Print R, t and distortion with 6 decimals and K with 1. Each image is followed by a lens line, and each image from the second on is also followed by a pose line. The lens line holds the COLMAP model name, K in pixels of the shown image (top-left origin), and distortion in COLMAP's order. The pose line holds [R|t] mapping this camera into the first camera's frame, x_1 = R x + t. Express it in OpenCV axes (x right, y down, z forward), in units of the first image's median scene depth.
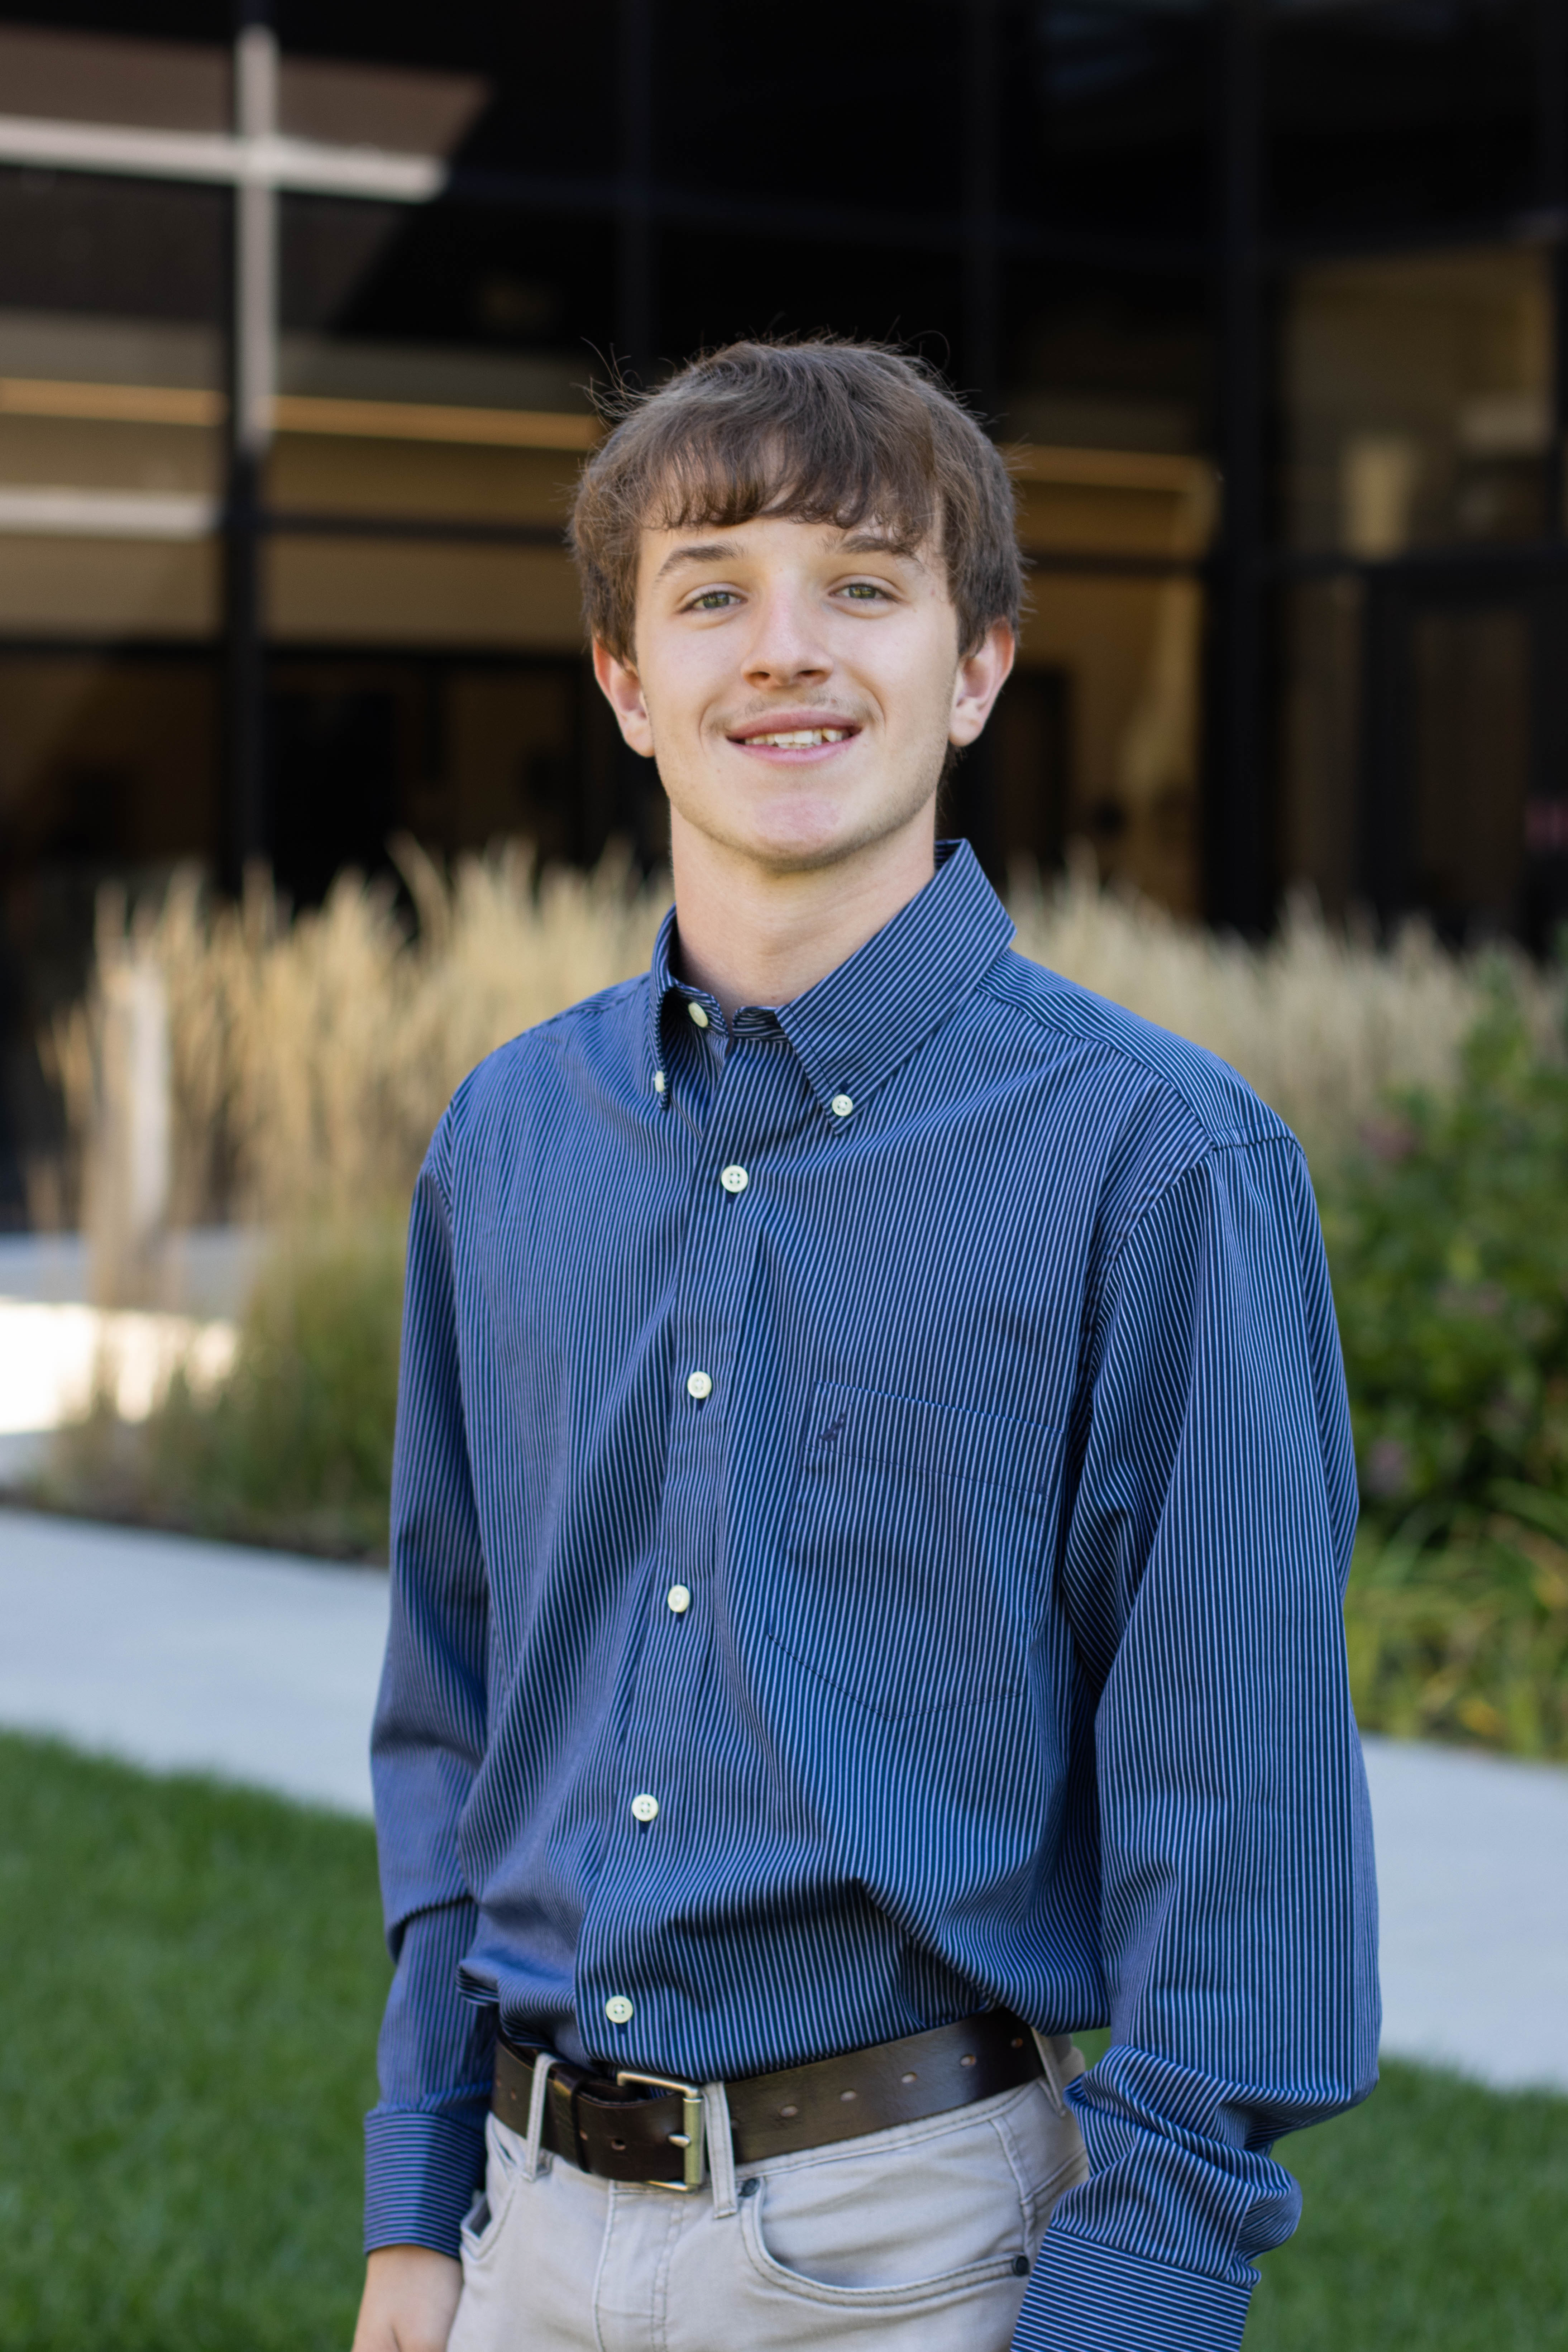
lens RADIAL K [[5716.5, 0, 784.0], [0, 5716.5, 1176.0], [0, 0, 1]] dist [-0.071677, -0.561845]
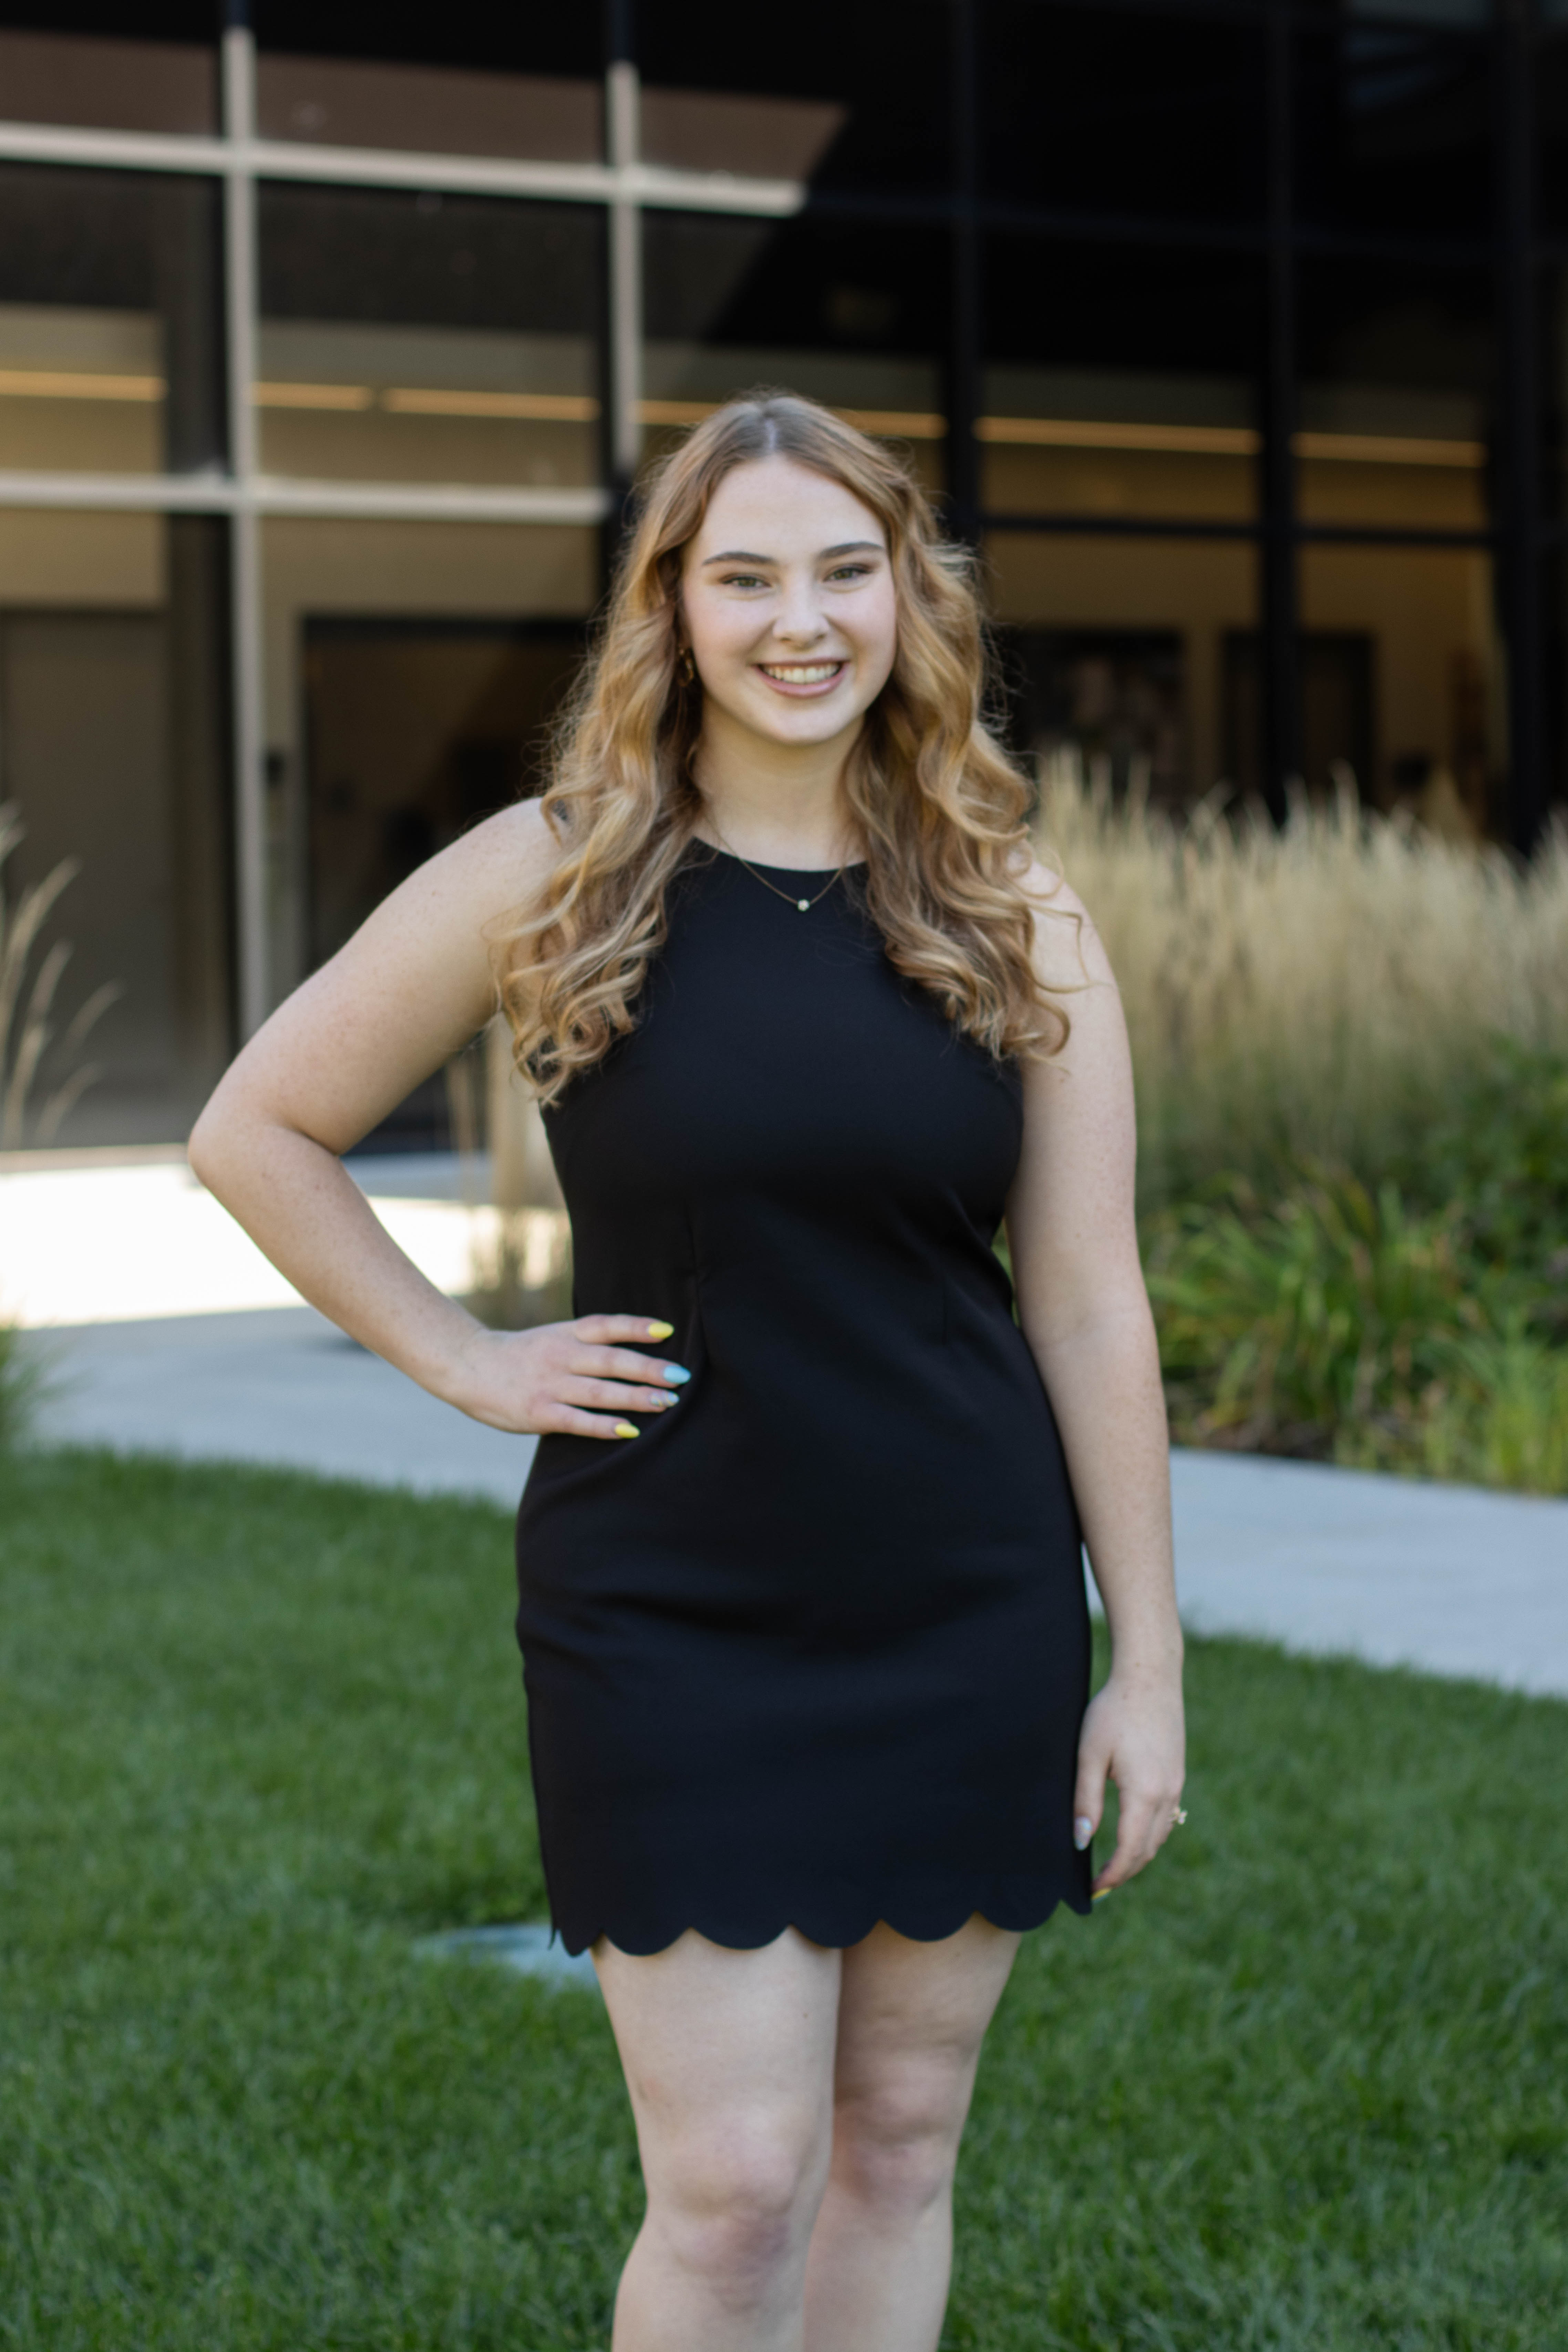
lens RADIAL K [[5610.6, 0, 784.0], [0, 5610.6, 1176.0], [0, 0, 1]] dist [-0.061154, -0.782582]
pose [[0.997943, -0.010770, -0.063194, 0.007762], [0.010813, 0.999941, 0.000343, 0.021771], [0.063186, -0.001026, 0.998001, -0.125660]]
